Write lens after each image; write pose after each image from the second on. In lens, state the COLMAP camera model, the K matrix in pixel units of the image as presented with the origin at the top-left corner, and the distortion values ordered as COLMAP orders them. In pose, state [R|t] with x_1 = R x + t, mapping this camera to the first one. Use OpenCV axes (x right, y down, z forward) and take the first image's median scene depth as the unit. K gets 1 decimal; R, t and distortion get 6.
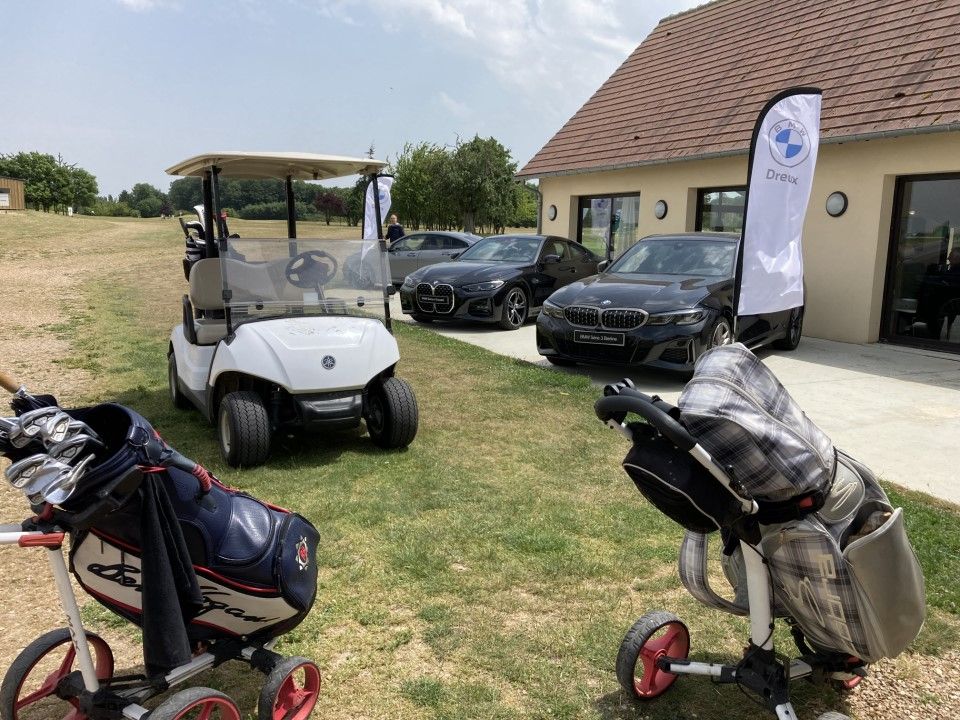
lens RADIAL K [[791.1, 0, 480.0], [0, 791.1, 360.0], [0, 0, 1]] dist [0.004544, 0.007787]
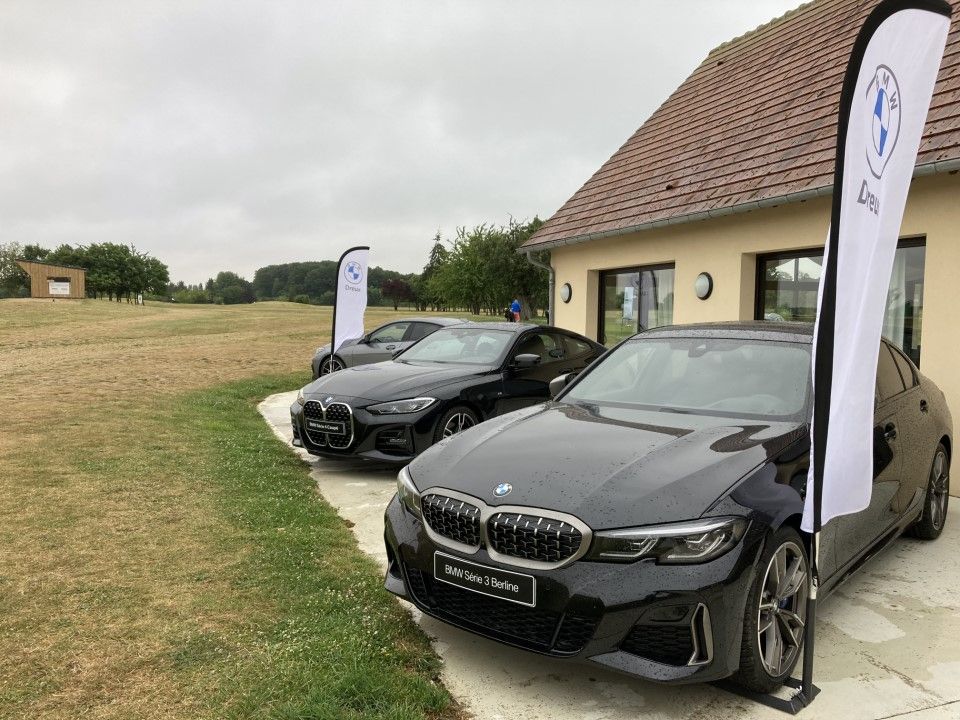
lens RADIAL K [[791.1, 0, 480.0], [0, 791.1, 360.0], [0, 0, 1]] dist [0.004544, 0.007787]
pose [[0.995125, -0.002703, -0.098580, 0.097109], [-0.007571, 0.994580, -0.103700, -0.050557], [0.098326, 0.103941, 0.989711, 0.291115]]
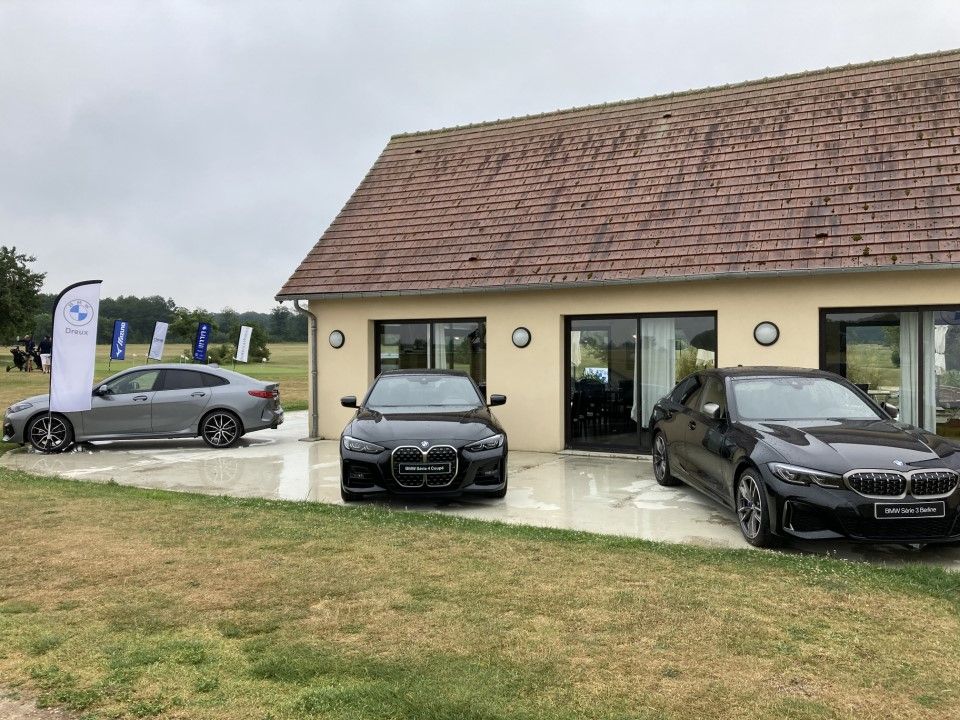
lens RADIAL K [[788.2, 0, 479.2], [0, 788.2, 357.7], [0, 0, 1]] dist [0.001166, 0.009744]
pose [[0.783472, -0.018797, 0.621143, -0.352870], [0.108356, 0.988363, -0.106764, -0.073007], [-0.611908, 0.150951, 0.776391, 0.315197]]
